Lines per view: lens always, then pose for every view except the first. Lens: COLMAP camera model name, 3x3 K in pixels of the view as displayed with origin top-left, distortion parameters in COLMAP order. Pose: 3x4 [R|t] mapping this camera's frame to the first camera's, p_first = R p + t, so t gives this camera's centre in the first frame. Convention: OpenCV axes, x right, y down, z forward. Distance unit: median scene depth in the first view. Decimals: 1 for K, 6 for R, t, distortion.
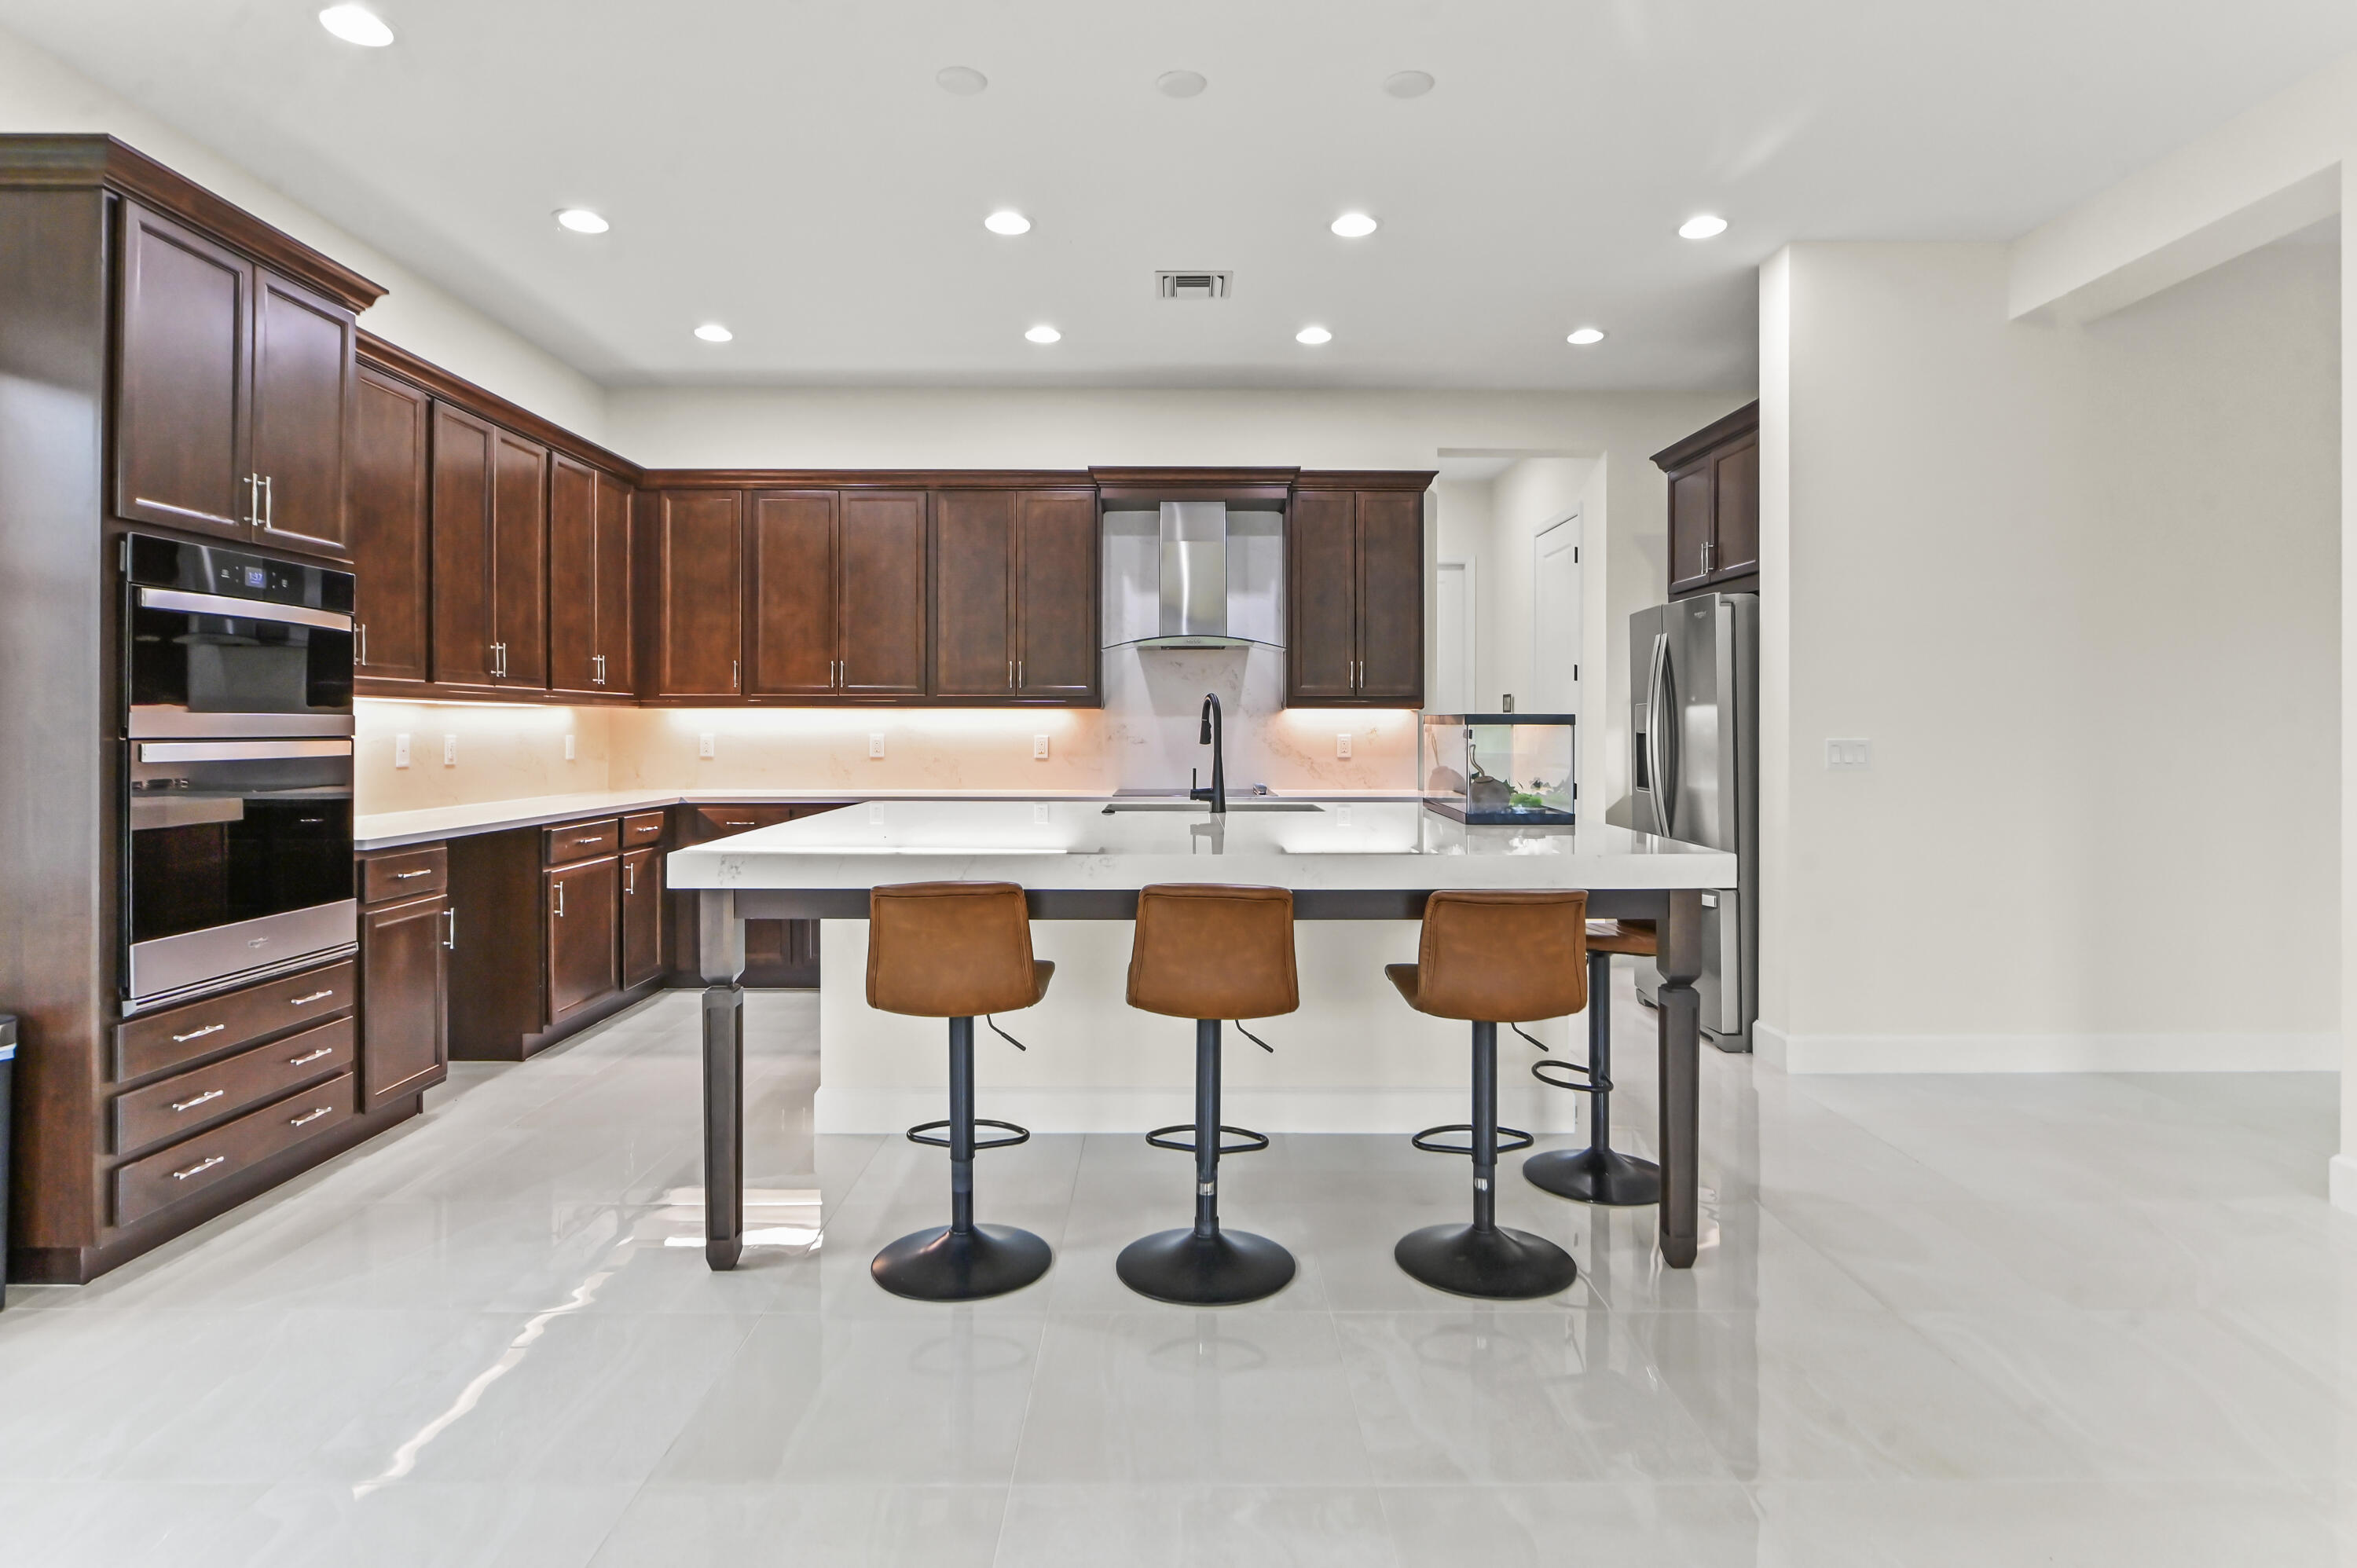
lens RADIAL K [[1269.4, 0, 1172.5], [0, 1269.4, 719.4], [0, 0, 1]] dist [0.006089, 0.000467]
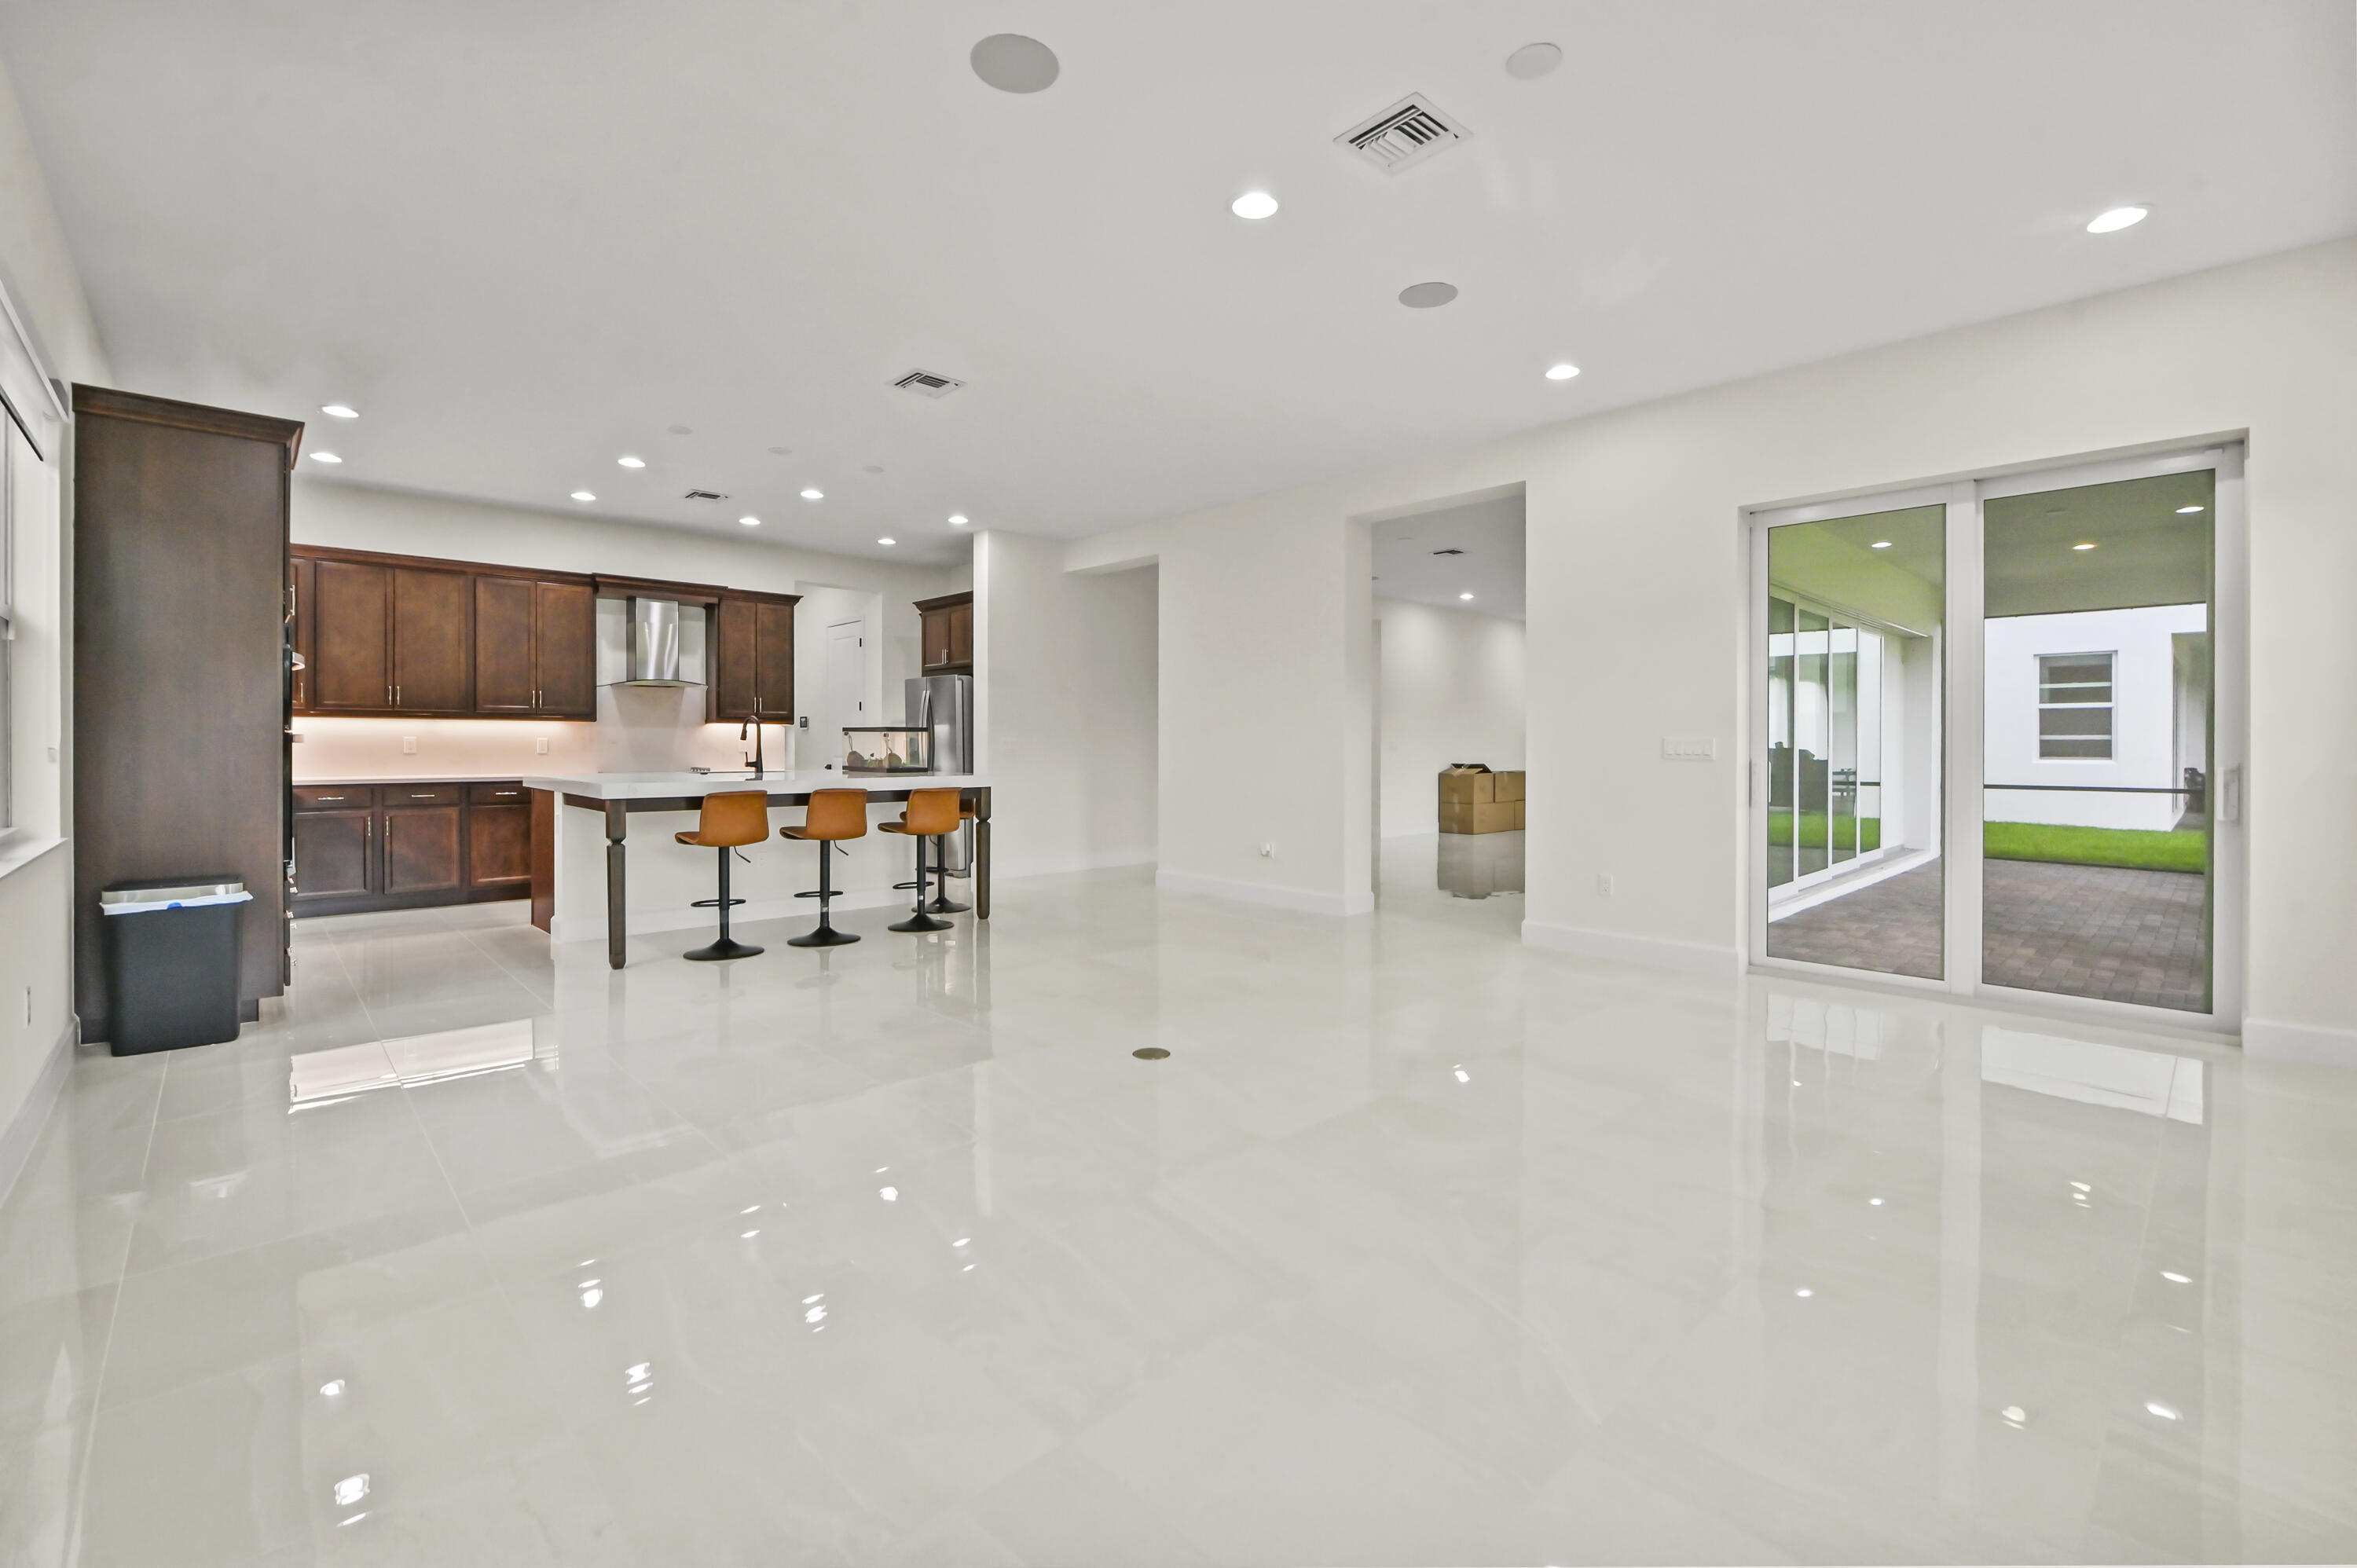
lens RADIAL K [[1015.6, 0, 1181.1], [0, 1015.6, 761.6], [0, 0, 1]] dist [-0.010902, -0.000262]
pose [[0.734527, -0.010417, 0.678499, -0.422327], [-0.006475, 0.999729, 0.022358, 0.009588], [-0.678548, -0.020816, 0.734261, -0.500711]]
